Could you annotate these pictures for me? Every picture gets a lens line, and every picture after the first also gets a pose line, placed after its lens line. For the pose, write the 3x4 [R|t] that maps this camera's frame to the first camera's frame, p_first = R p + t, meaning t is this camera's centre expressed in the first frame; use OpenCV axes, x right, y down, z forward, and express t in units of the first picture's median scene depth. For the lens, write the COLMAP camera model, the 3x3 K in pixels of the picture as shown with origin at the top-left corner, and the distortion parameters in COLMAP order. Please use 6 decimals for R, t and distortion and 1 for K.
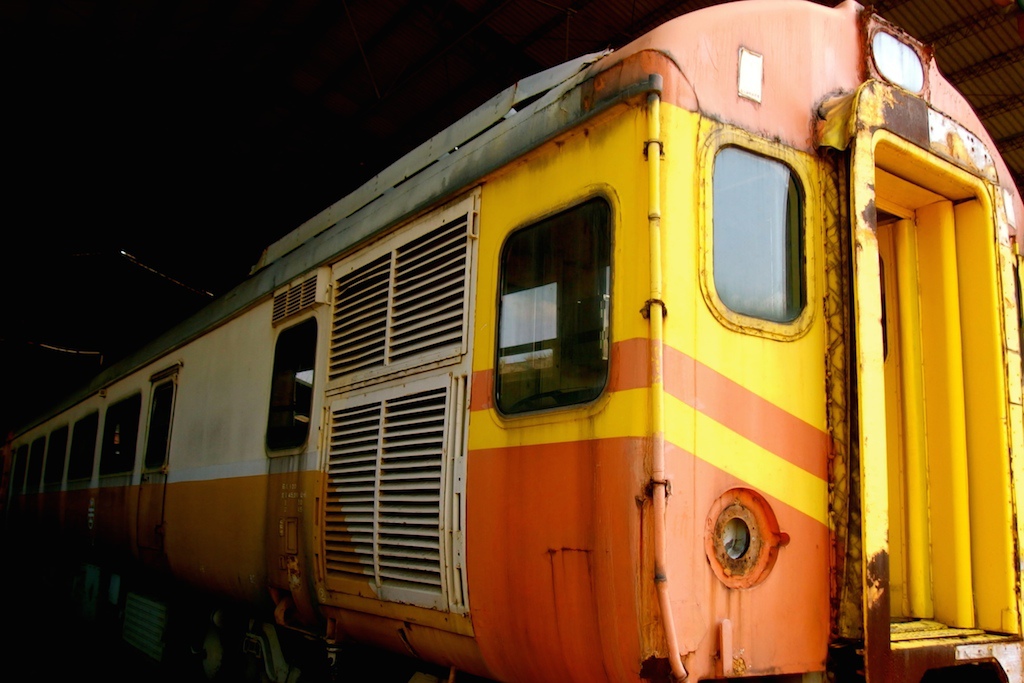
lens RADIAL K [[887.7, 0, 531.6], [0, 887.7, 357.5], [0, 0, 1]] dist [-0.041454, 0.000790]
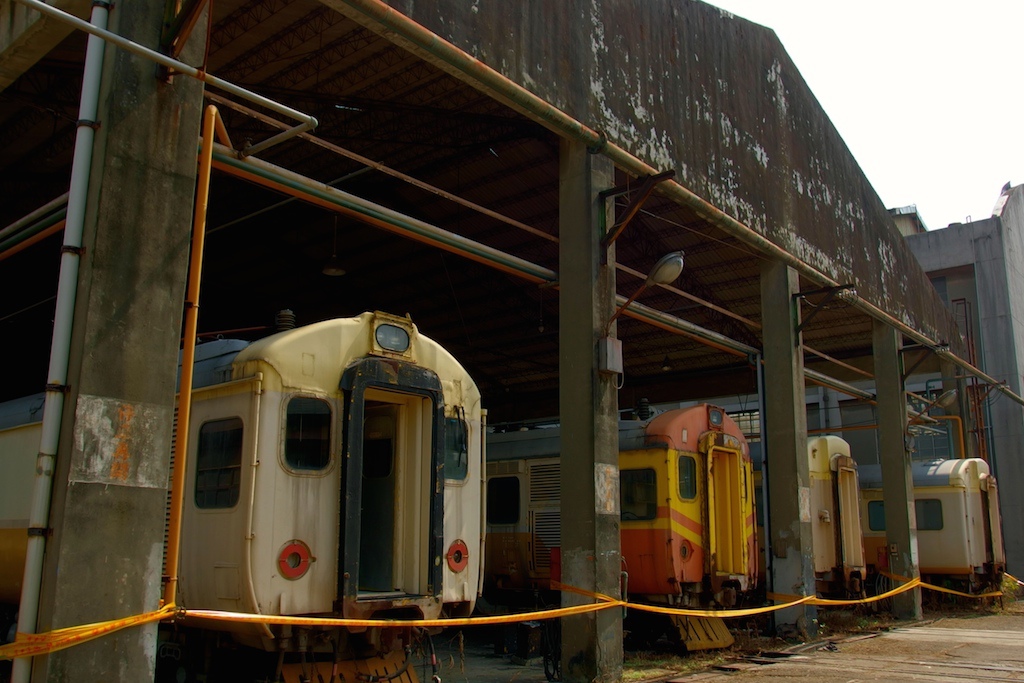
lens RADIAL K [[887.7, 0, 531.6], [0, 887.7, 357.5], [0, 0, 1]] dist [-0.041454, 0.000790]
pose [[0.966760, 0.021416, 0.254788, -1.468795], [-0.017407, 0.999687, -0.017980, -0.593479], [-0.255093, 0.012948, 0.966830, -2.743687]]
